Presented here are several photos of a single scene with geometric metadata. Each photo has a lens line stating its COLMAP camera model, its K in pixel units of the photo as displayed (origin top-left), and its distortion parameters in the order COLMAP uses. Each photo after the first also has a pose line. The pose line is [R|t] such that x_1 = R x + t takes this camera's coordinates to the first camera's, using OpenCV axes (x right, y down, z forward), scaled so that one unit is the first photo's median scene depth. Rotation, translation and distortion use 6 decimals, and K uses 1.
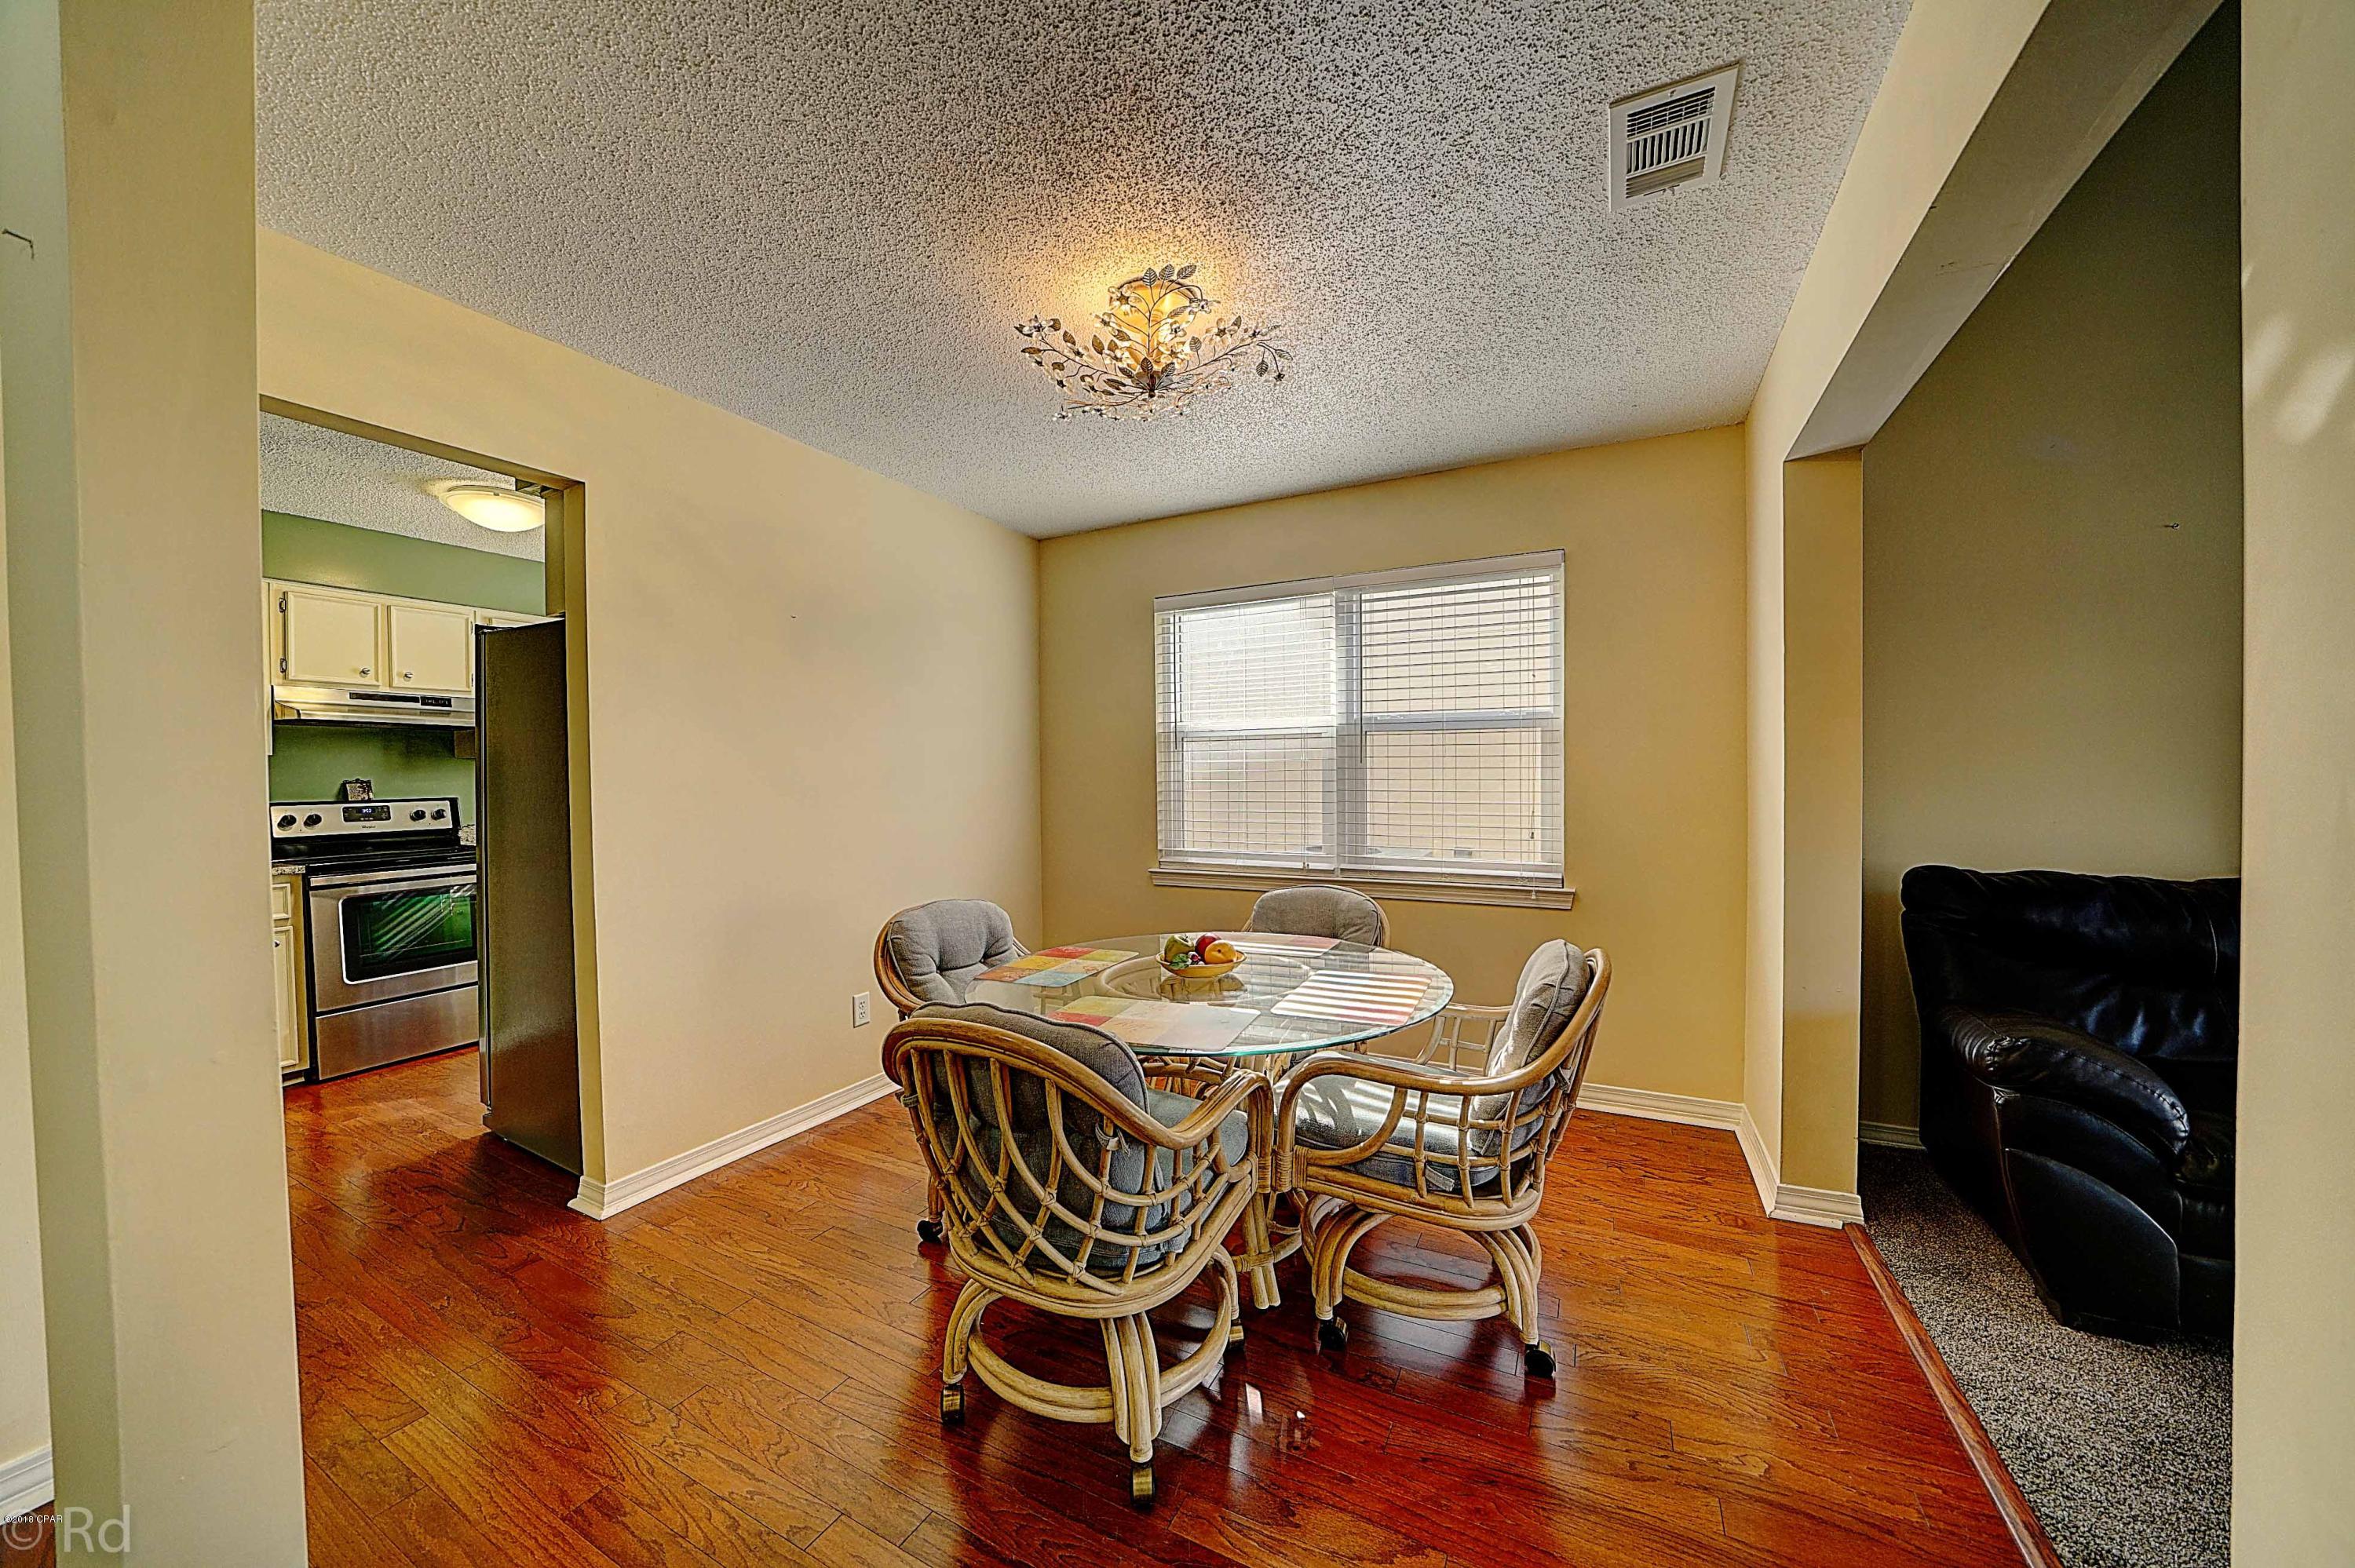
lens RADIAL K [[814.2, 0, 1178.9], [0, 814.2, 790.3], [0, 0, 1]] dist [-0.023110, 0.000076]
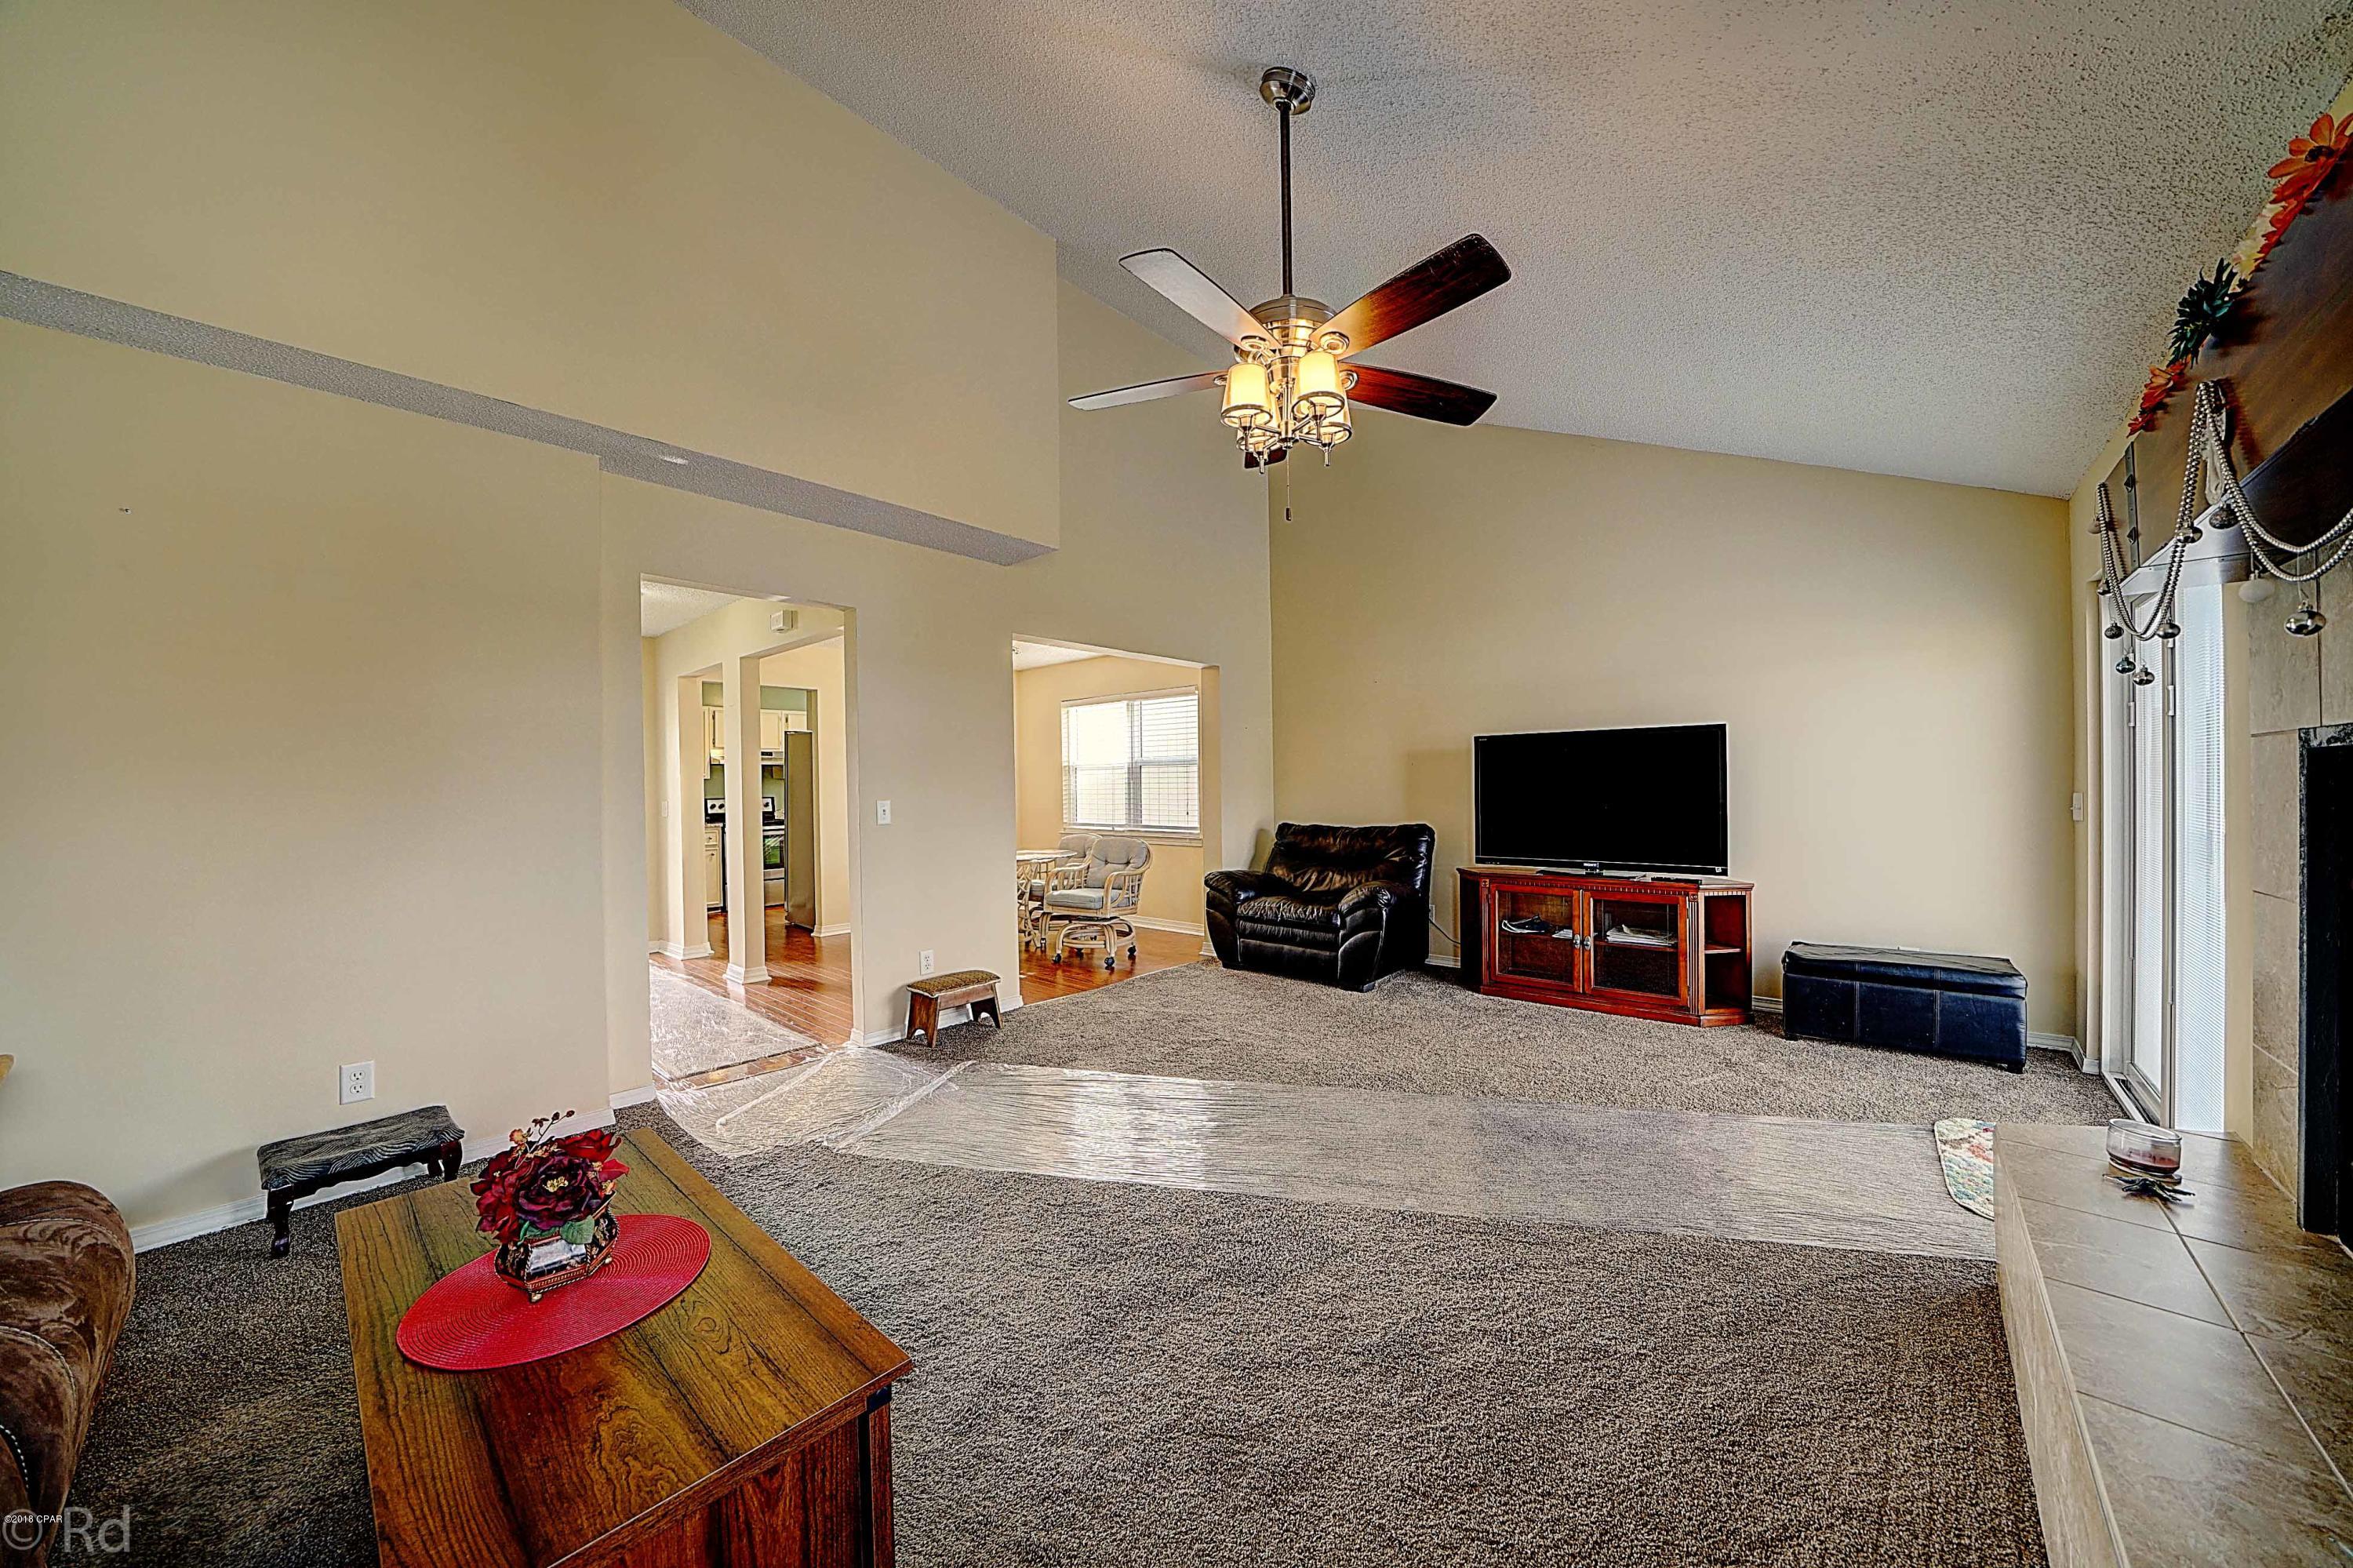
lens RADIAL K [[813.7, 0, 1177.8], [0, 813.7, 790.3], [0, 0, 1]] dist [-0.023110, 0.000076]
pose [[0.966799, -0.000848, -0.255535, 0.854747], [-0.001442, 0.999960, -0.008771, 0.009707], [0.255532, 0.008848, 0.966760, -1.009762]]
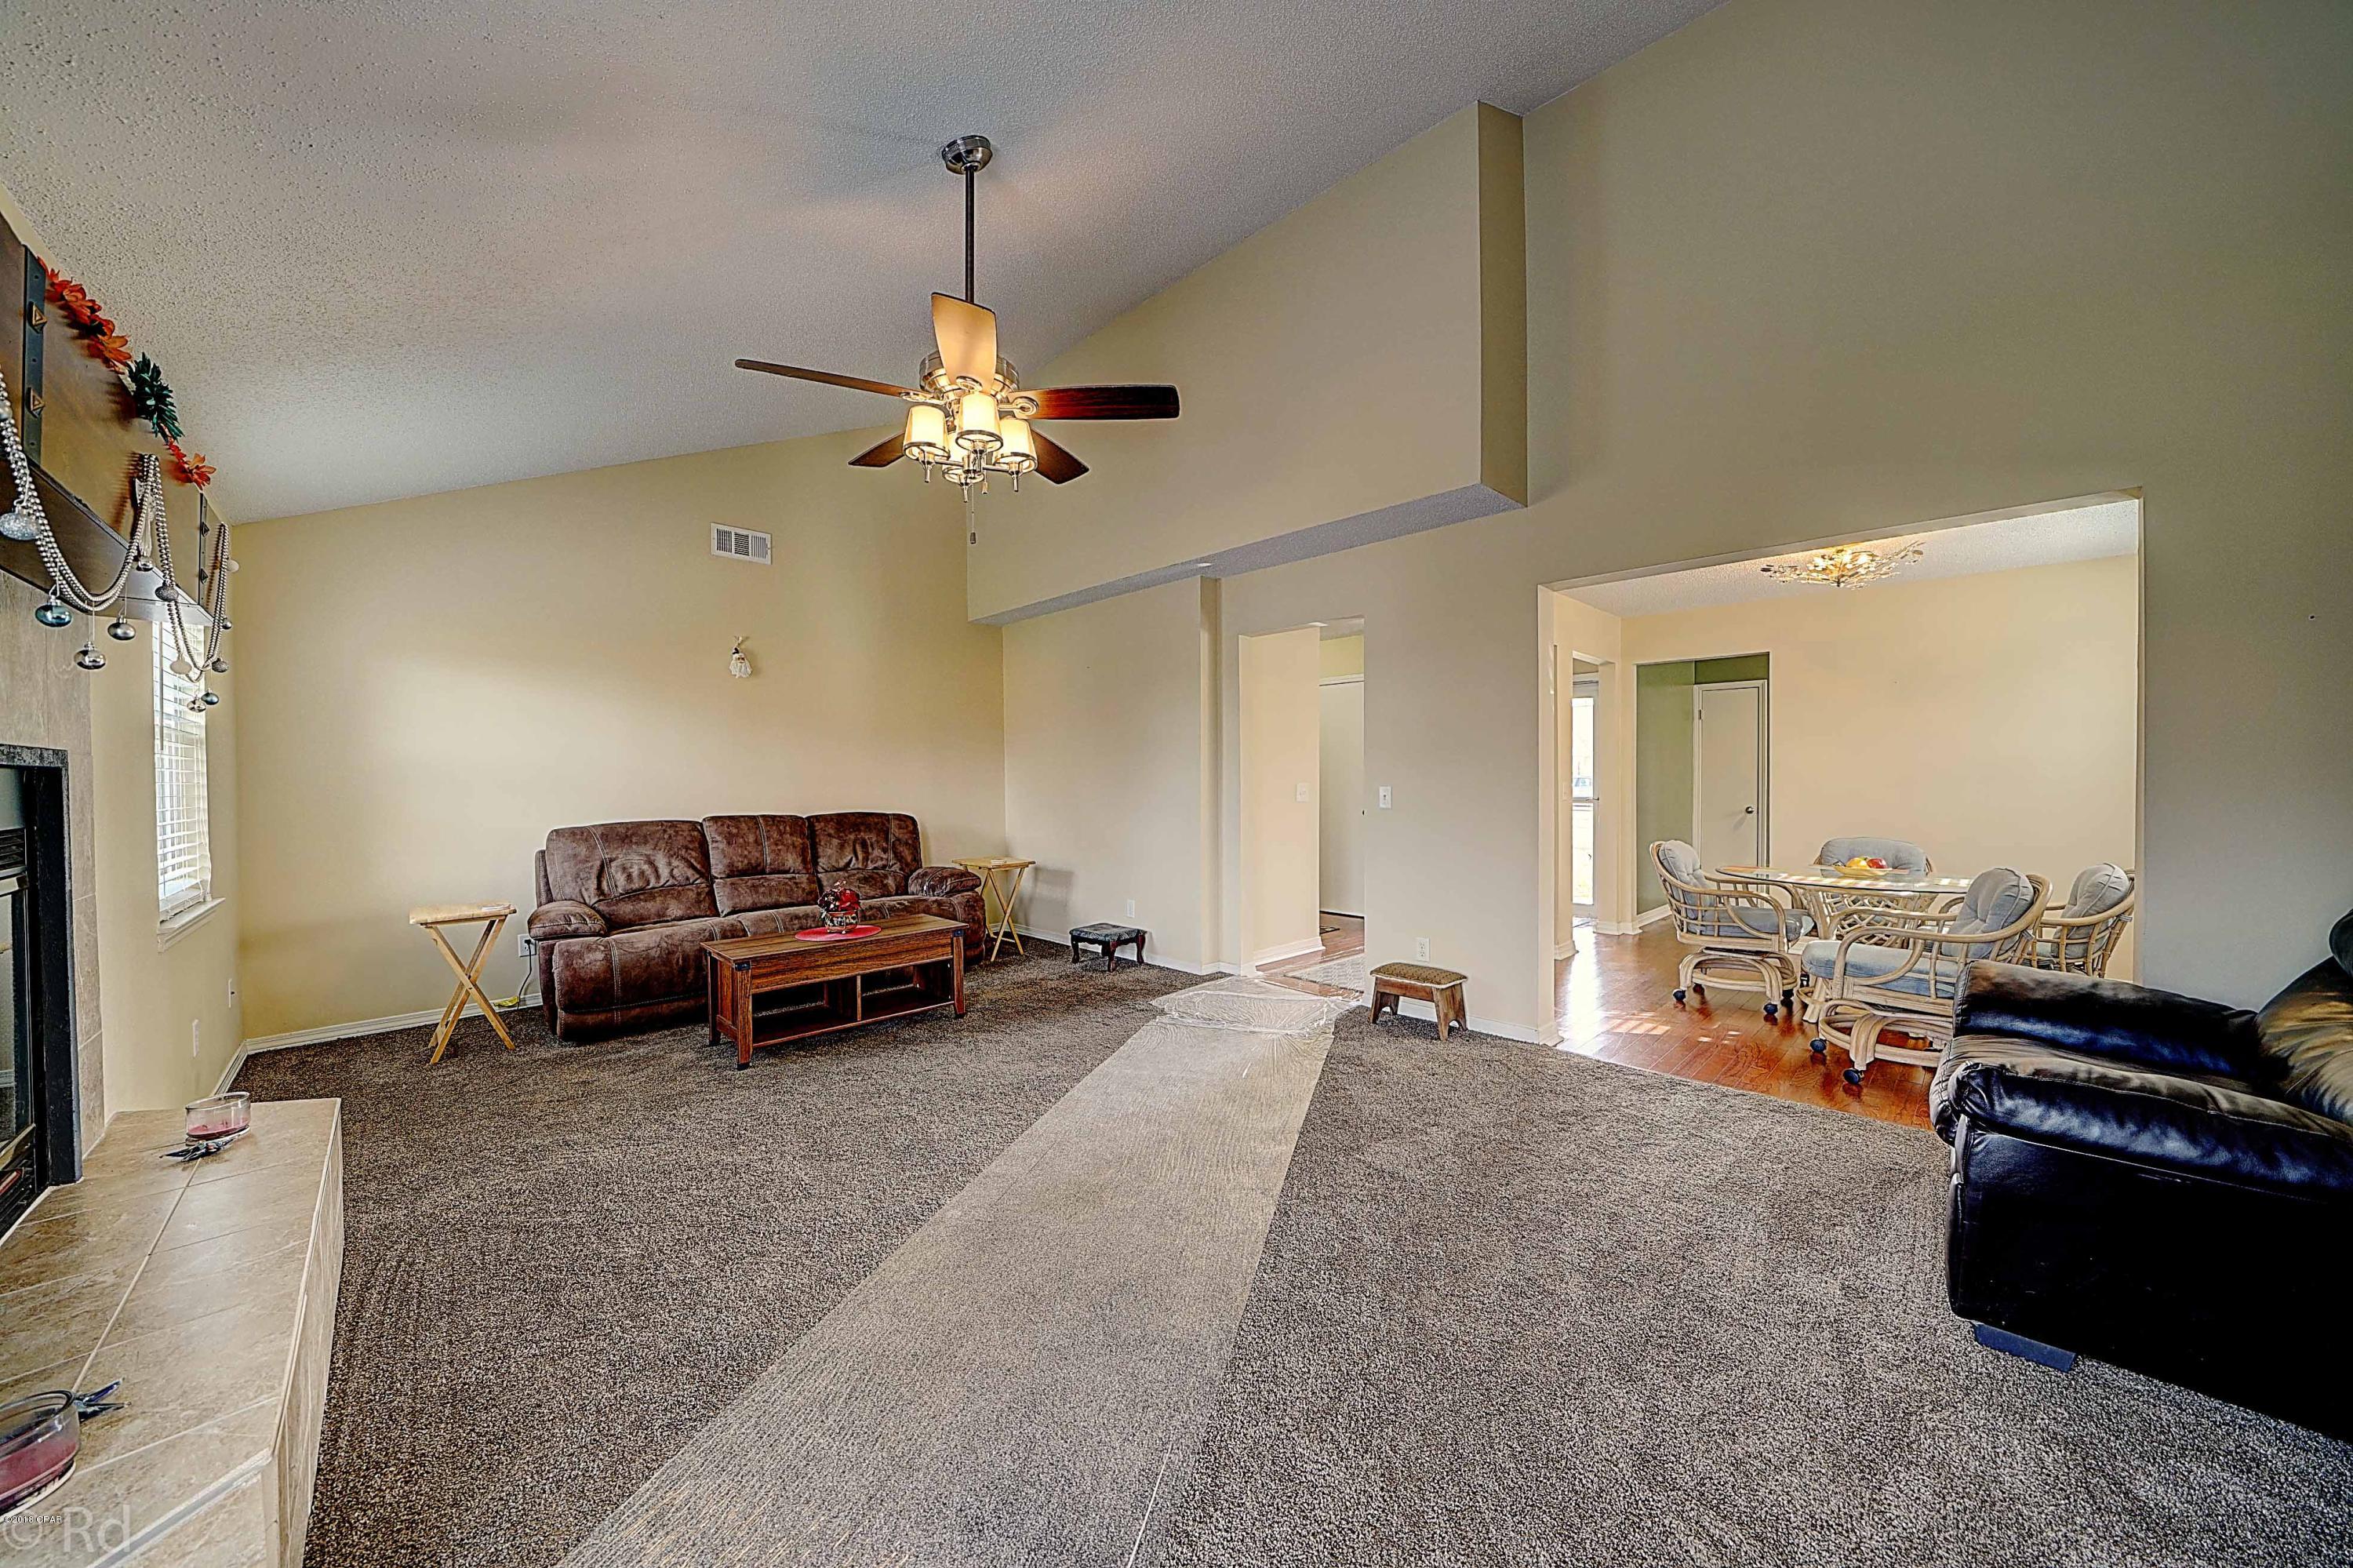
lens RADIAL K [[813.7, 0, 1177.8], [0, 813.7, 790.3], [0, 0, 1]] dist [-0.023110, 0.000076]
pose [[-0.327406, 0.027147, -0.944494, 1.416187], [-0.003869, 0.999540, 0.030070, -0.014991], [0.944876, 0.013500, -0.327151, 0.068896]]
